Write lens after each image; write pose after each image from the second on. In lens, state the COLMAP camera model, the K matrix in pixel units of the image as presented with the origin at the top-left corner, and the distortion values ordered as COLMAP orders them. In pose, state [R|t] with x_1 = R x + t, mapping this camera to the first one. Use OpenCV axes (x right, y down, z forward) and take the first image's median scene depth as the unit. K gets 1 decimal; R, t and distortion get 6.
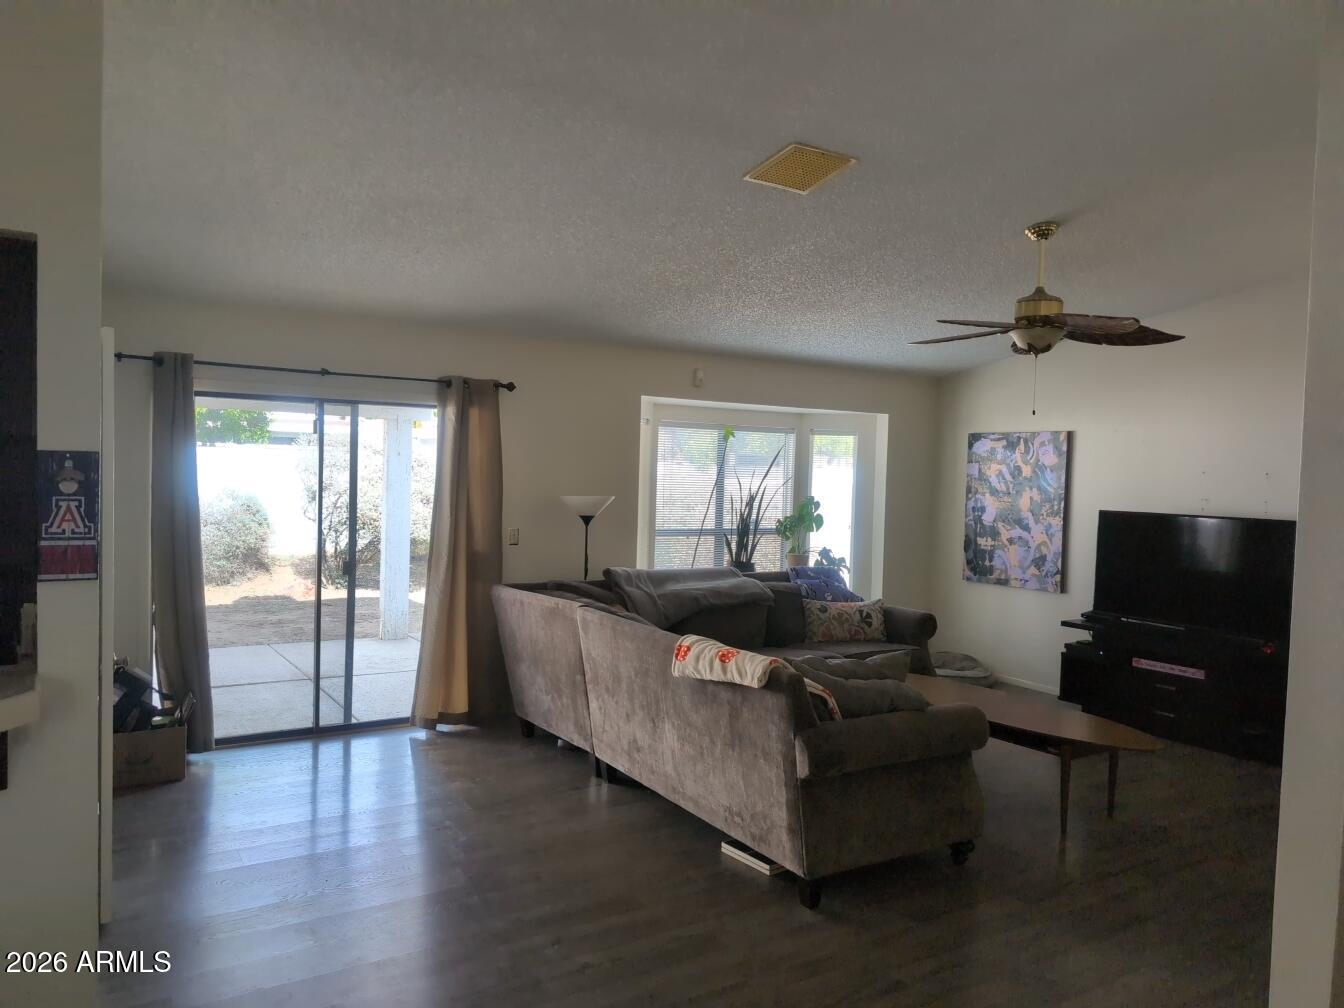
lens RADIAL K [[964.0, 0, 667.9], [0, 964.0, 511.6], [0, 0, 1]] dist [0.033298, -0.031336]
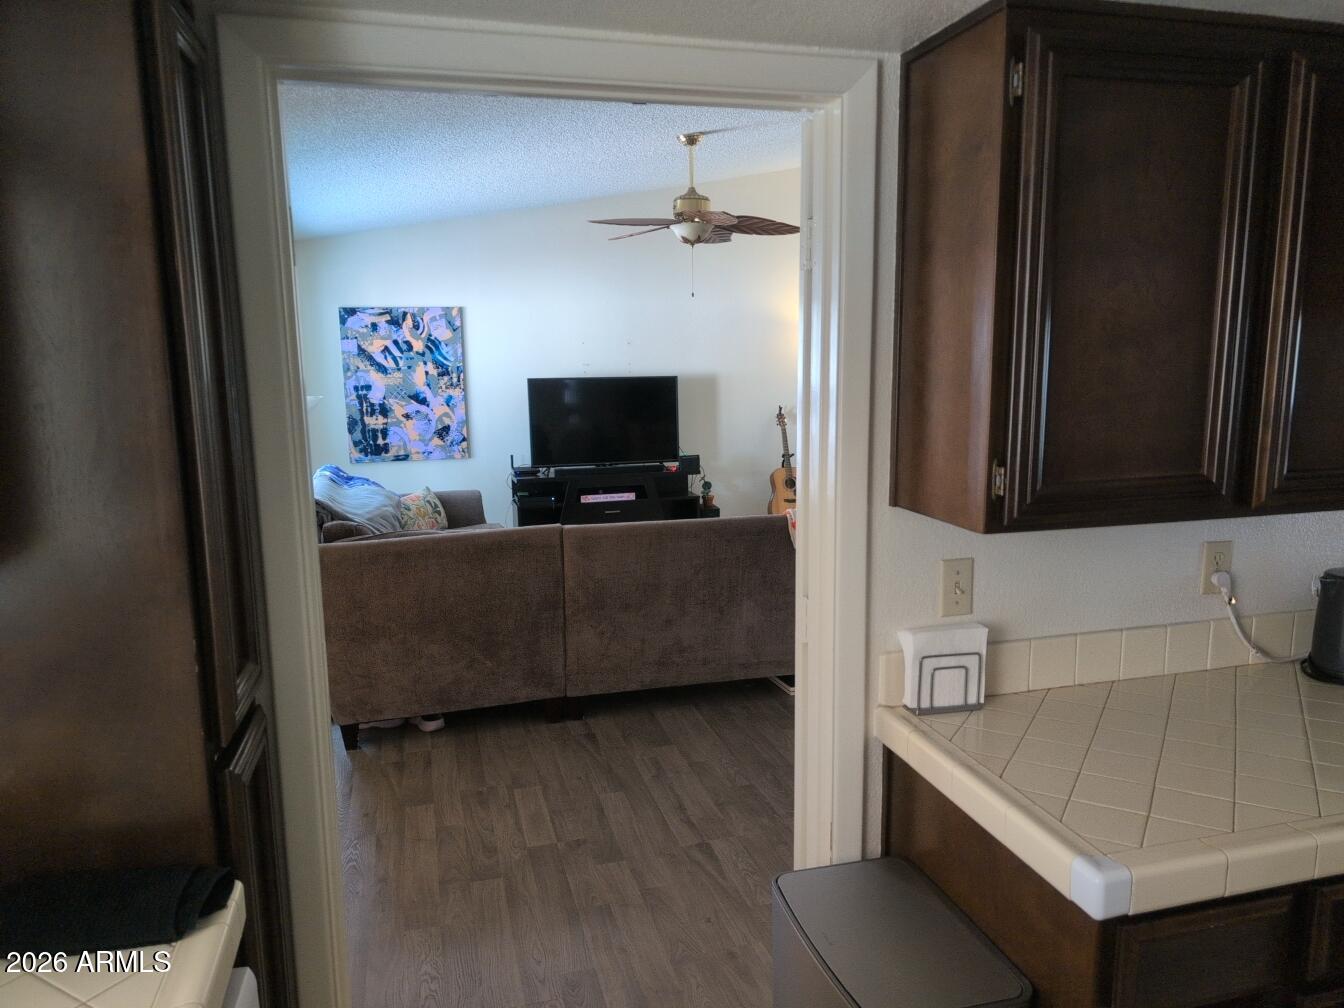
lens RADIAL K [[964.0, 0, 689.3], [0, 964.0, 504.5], [0, 0, 1]] dist [0.033298, -0.031336]
pose [[0.289339, -0.183516, 0.939470, -0.548600], [0.061533, 0.982986, 0.173066, -0.037212], [-0.955247, 0.007734, 0.295708, 0.432270]]
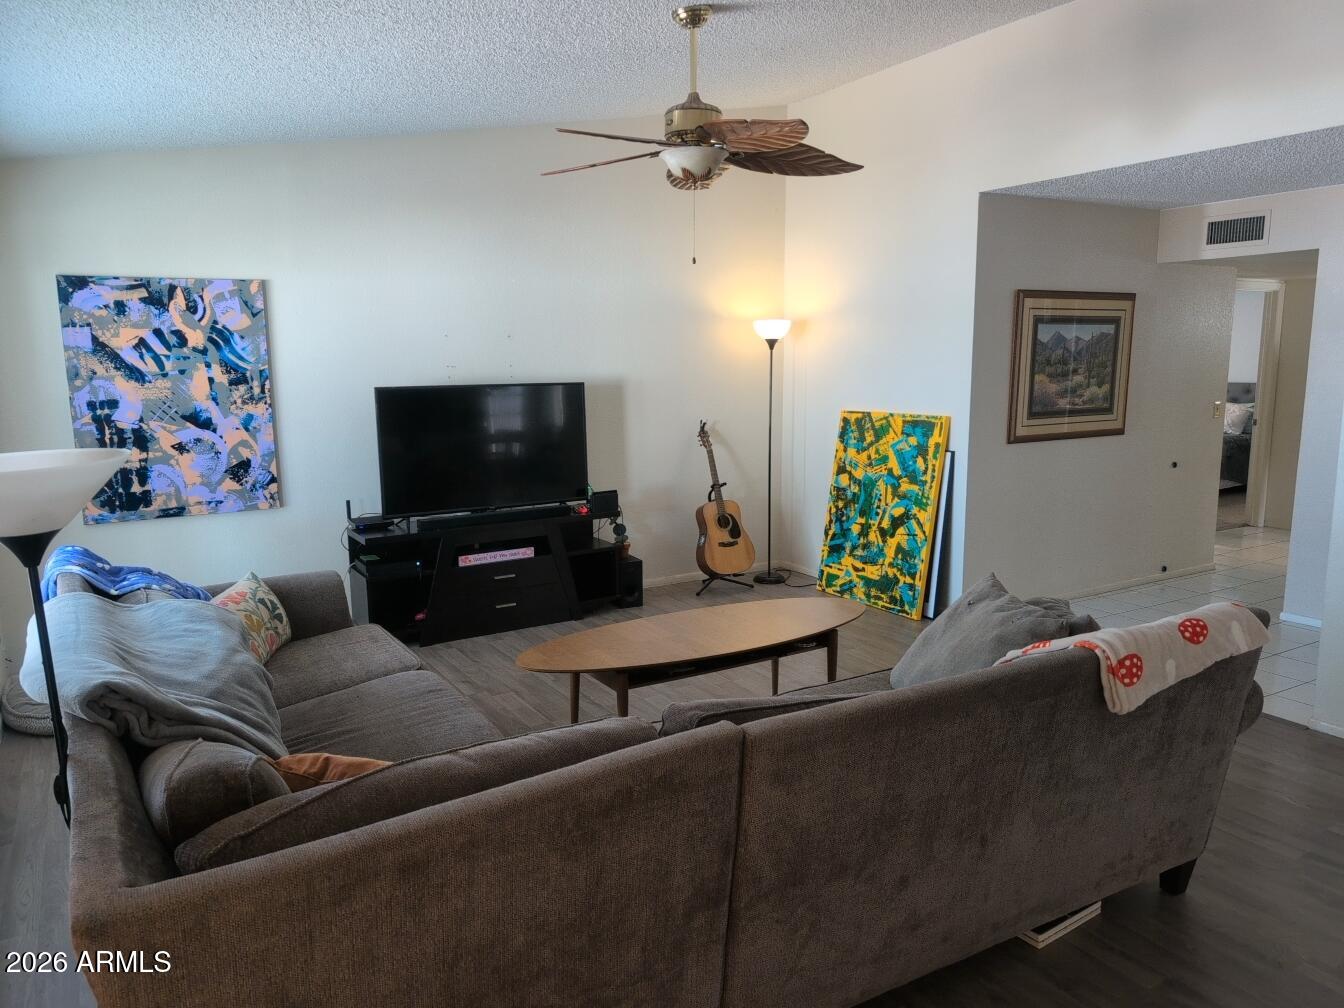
lens RADIAL K [[964.0, 0, 663.3], [0, 964.0, 503.5], [0, 0, 1]] dist [0.033298, -0.031336]
pose [[0.036858, -0.190121, 0.981069, -0.293325], [0.052014, 0.980770, 0.188109, -0.040268], [-0.997966, 0.044096, 0.046038, 0.668343]]
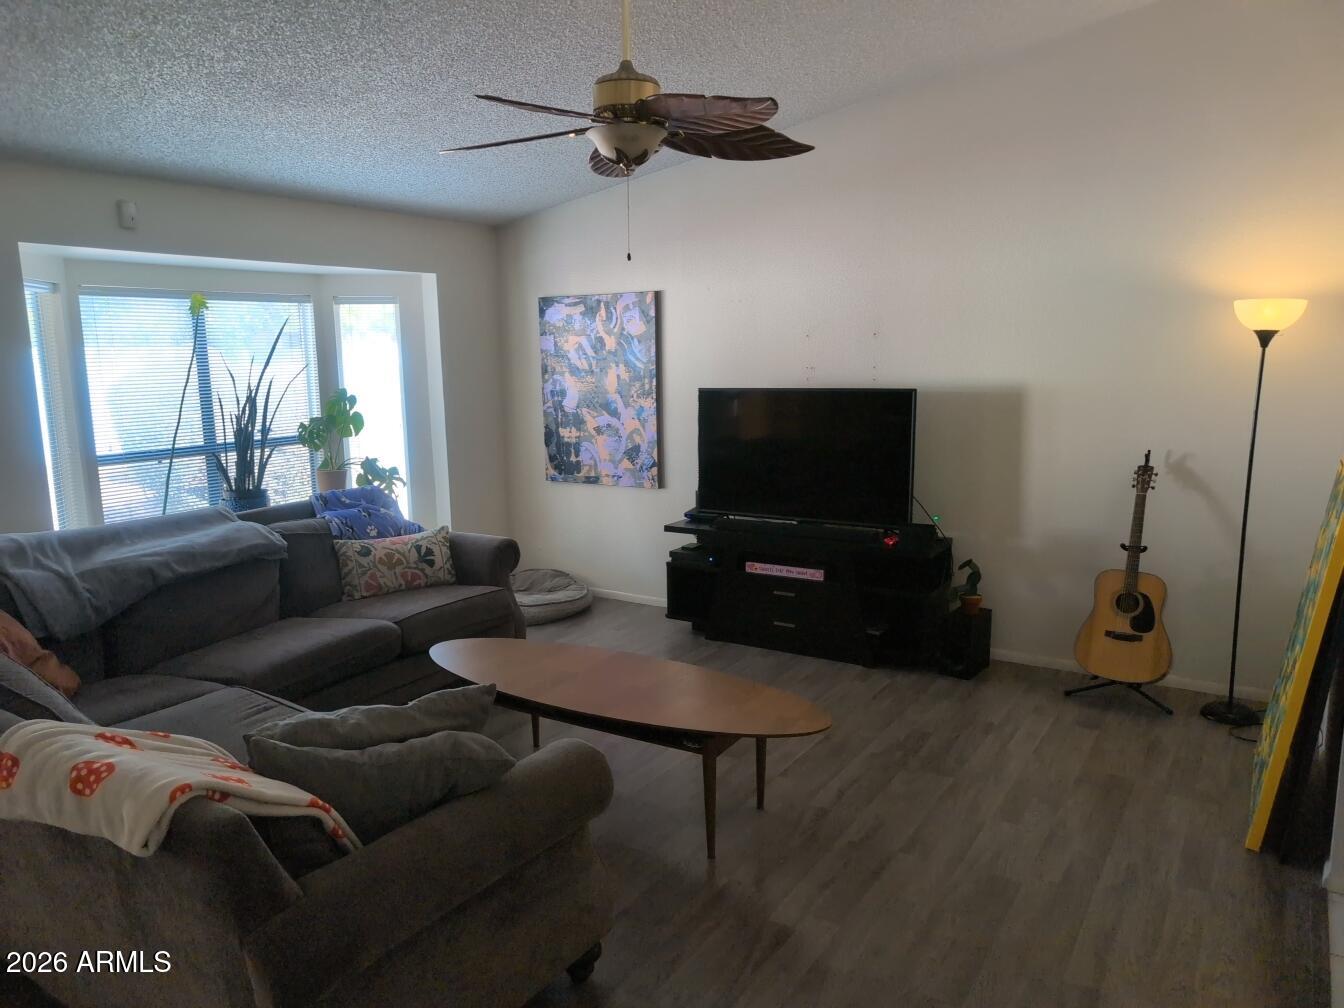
lens RADIAL K [[964.0, 0, 651.0], [0, 964.0, 528.2], [0, 0, 1]] dist [0.033298, -0.031336]
pose [[0.914295, -0.117483, 0.387636, 0.069565], [0.060782, 0.985970, 0.155462, -0.012599], [-0.400462, -0.118577, 0.908609, 0.233582]]
